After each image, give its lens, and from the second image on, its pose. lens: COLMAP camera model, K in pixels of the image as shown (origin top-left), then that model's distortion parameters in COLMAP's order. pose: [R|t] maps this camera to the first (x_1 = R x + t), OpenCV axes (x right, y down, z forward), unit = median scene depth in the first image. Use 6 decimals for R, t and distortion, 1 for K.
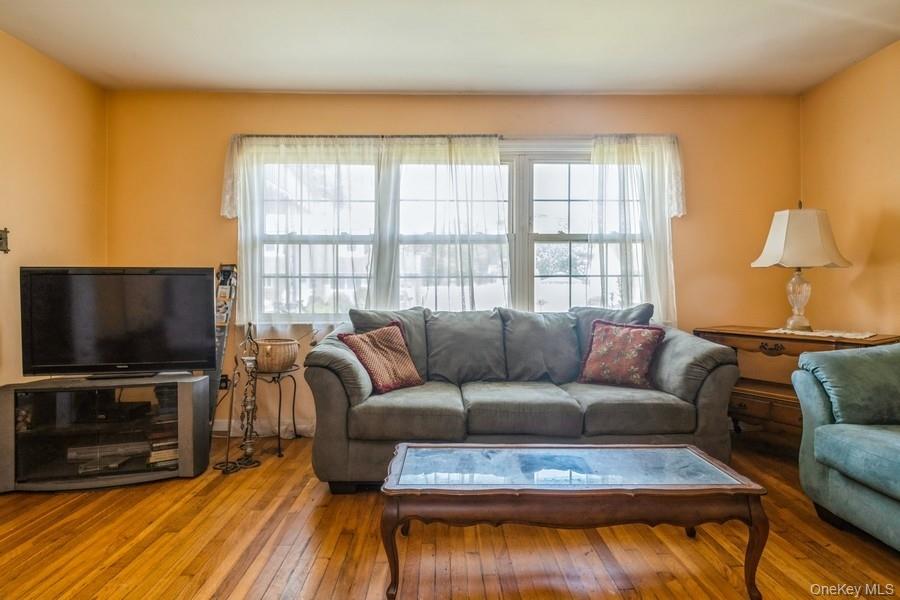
lens RADIAL K [[478.7, 0, 450.1], [0, 478.7, 295.4], [0, 0, 1]] dist [-0.001050, 0.000181]
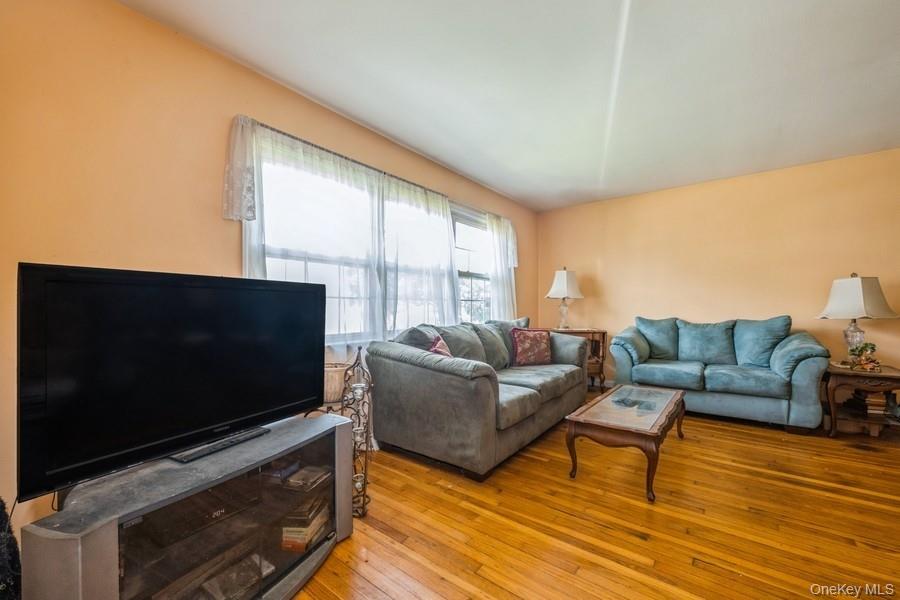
lens RADIAL K [[358.3, 0, 448.1], [0, 358.3, 309.7], [0, 0, 1]] dist [0.004392, 0.000656]
pose [[0.626711, -0.003870, 0.779242, -0.706583], [0.007965, 0.999967, -0.001440, -0.009371], [-0.779211, 0.007109, 0.626721, 0.360571]]
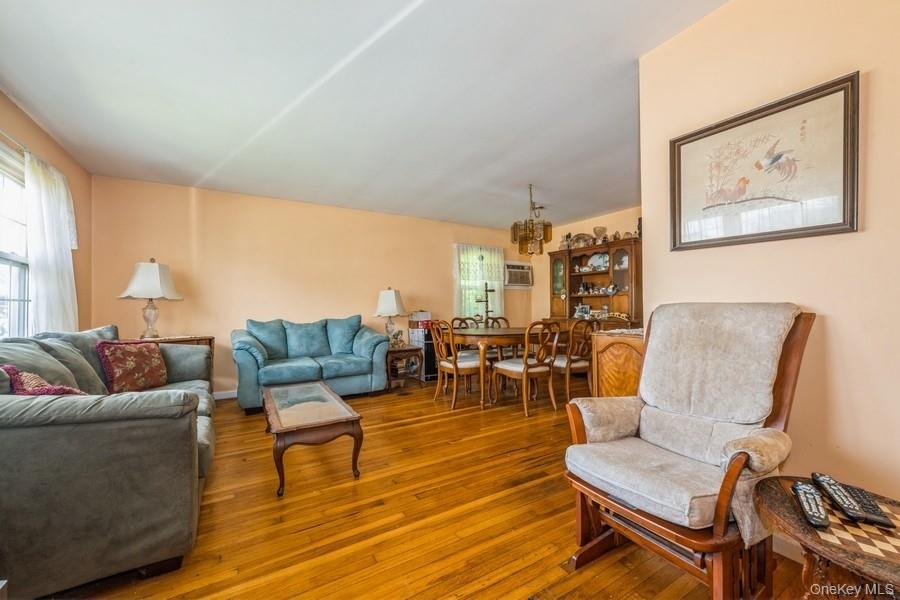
lens RADIAL K [[358.3, 0, 447.1], [0, 358.3, 304.4], [0, 0, 1]] dist [0.004392, 0.000656]
pose [[-0.503388, 0.015743, 0.863917, -0.716527], [0.018446, 0.999802, -0.007471, -0.011350], [-0.863863, 0.012175, -0.503579, 0.654498]]
